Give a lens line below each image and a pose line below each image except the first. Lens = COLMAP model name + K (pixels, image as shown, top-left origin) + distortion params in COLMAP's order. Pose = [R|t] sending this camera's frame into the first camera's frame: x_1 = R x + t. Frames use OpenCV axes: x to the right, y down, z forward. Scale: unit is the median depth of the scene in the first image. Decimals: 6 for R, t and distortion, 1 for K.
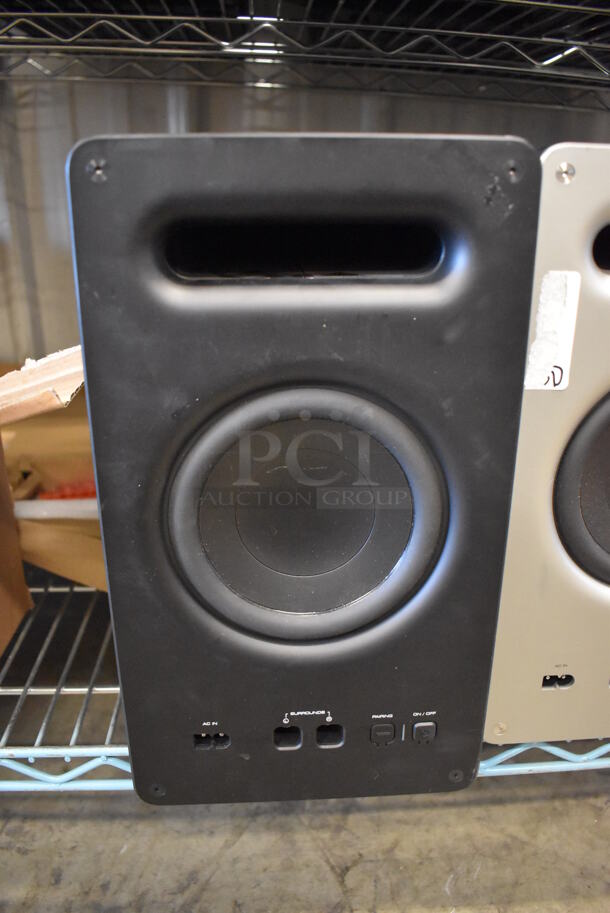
lens RADIAL K [[700.4, 0, 301.6], [0, 700.4, 455.6], [0, 0, 1]] dist [-0.105990, 0.020398]
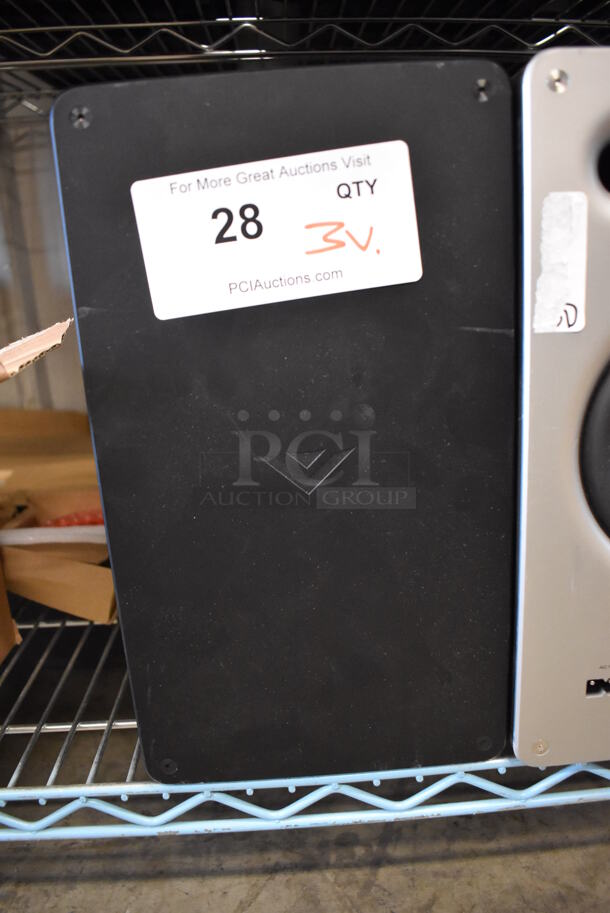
lens RADIAL K [[700.4, 0, 303.7], [0, 700.4, 456.0], [0, 0, 1]] dist [-0.105990, 0.020398]
pose [[0.997950, -0.052256, -0.036950, 0.033993], [0.048824, 0.994892, -0.088351, 0.071678], [0.041378, 0.086366, 0.995404, 0.083336]]
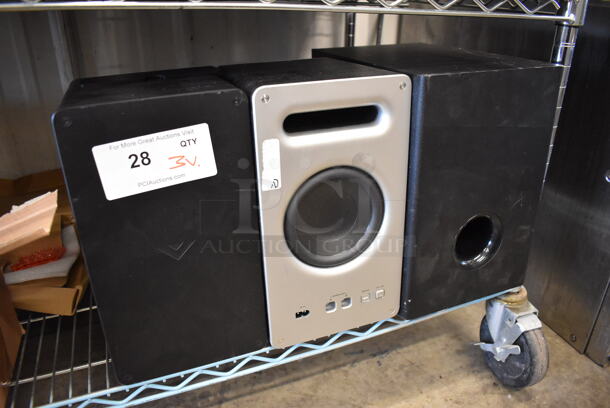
lens RADIAL K [[467.9, 0, 304.7], [0, 467.9, 203.6], [0, 0, 1]] dist [-0.105990, 0.020398]
pose [[0.945138, -0.150912, 0.289725, 0.003033], [0.137756, 0.988305, 0.065401, -0.081612], [-0.296206, -0.021902, 0.954873, -0.293543]]
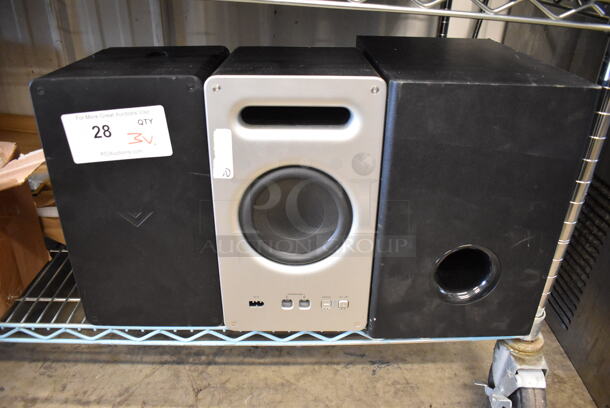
lens RADIAL K [[467.9, 0, 304.8], [0, 467.9, 205.1], [0, 0, 1]] dist [-0.105990, 0.020398]
pose [[0.999616, 0.023981, -0.013914, 0.385569], [-0.022313, 0.993715, 0.109695, -0.109182], [0.016457, -0.109343, 0.993868, -0.321015]]
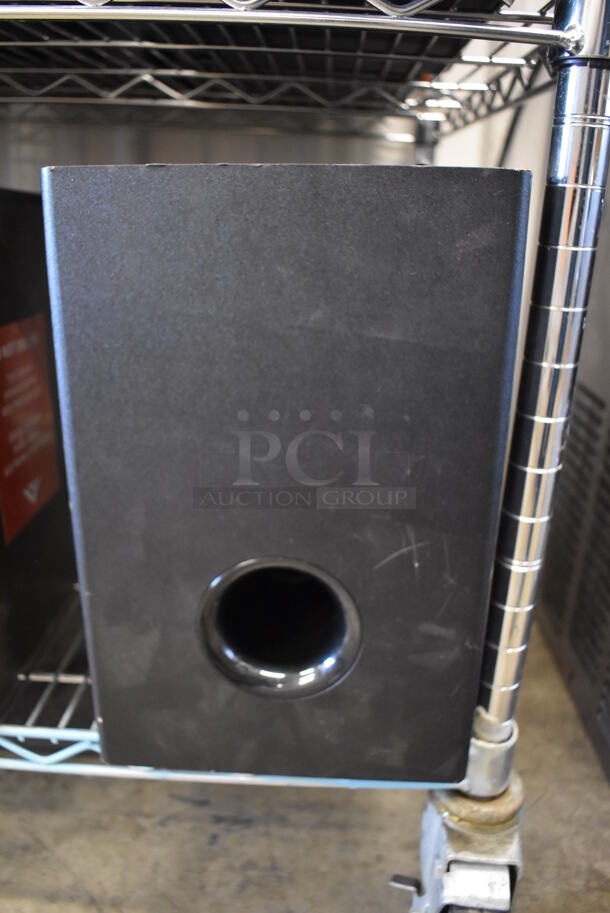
lens RADIAL K [[700.4, 0, 300.1], [0, 700.4, 453.9], [0, 0, 1]] dist [-0.105990, 0.020398]
pose [[0.995447, 0.048685, -0.081944, 0.790917], [-0.052191, 0.997787, -0.041199, 0.002632], [0.079757, 0.045288, 0.995785, -0.003950]]
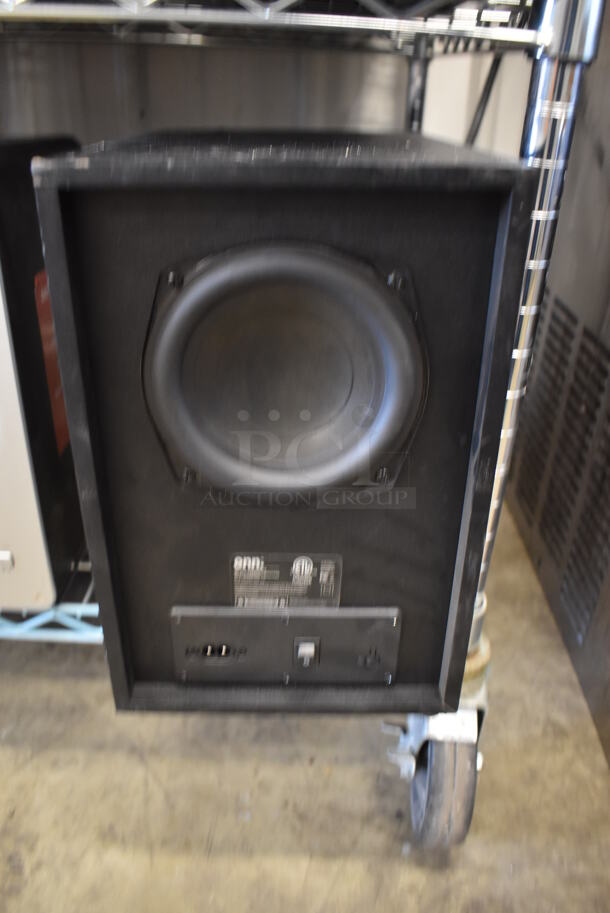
lens RADIAL K [[700.4, 0, 297.5], [0, 700.4, 454.0], [0, 0, 1]] dist [-0.105990, 0.020398]
pose [[0.996919, 0.051376, -0.059274, 0.772808], [-0.044763, 0.993147, 0.107960, -0.025699], [0.064414, -0.104974, 0.992387, -0.149552]]
